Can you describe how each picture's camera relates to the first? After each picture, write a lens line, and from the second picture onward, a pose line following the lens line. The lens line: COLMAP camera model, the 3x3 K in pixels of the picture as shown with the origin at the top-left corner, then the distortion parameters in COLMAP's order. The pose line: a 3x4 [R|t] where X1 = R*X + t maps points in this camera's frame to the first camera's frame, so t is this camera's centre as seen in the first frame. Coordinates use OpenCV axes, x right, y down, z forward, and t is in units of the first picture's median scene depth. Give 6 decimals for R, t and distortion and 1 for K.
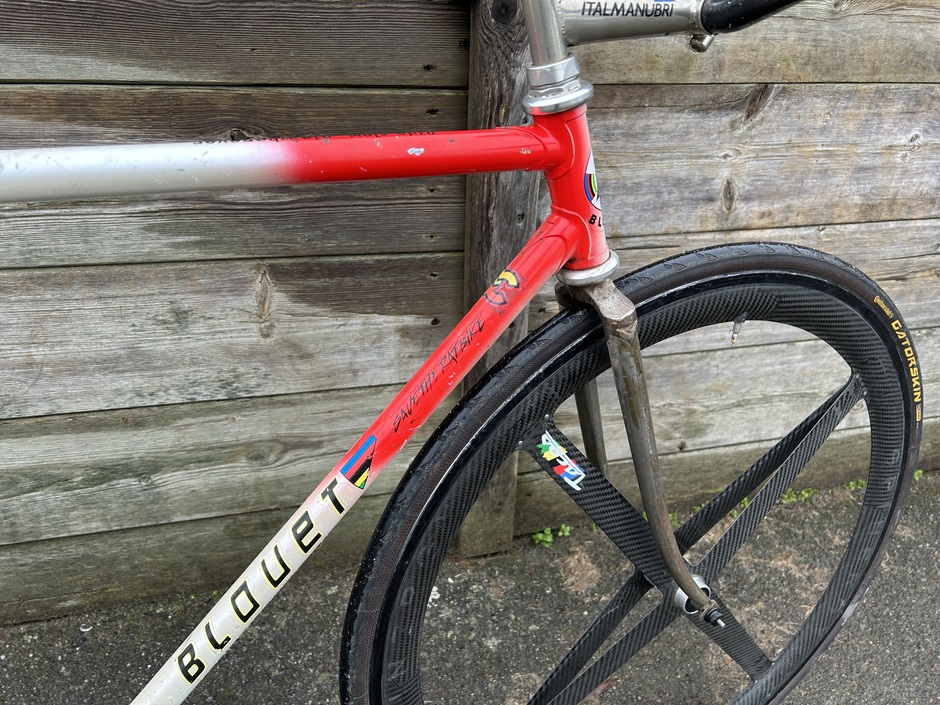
lens RADIAL K [[714.9, 0, 469.6], [0, 714.9, 349.5], [0, 0, 1]] dist [0.053386, -0.007991]
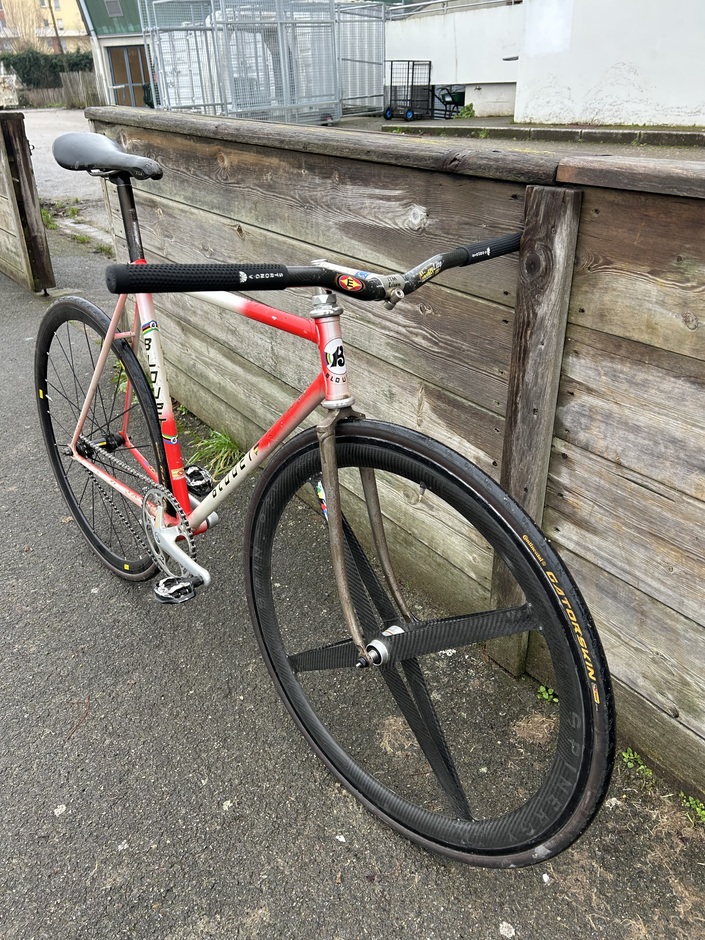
lens RADIAL K [[714.9, 0, 353.5], [0, 714.9, 471.4], [0, 0, 1]] dist [0.053386, -0.007991]
pose [[0.358171, 0.407913, -0.839834, 1.115871], [-0.435577, 0.868627, 0.236135, -0.255307], [0.825825, 0.281236, 0.488794, 0.098966]]
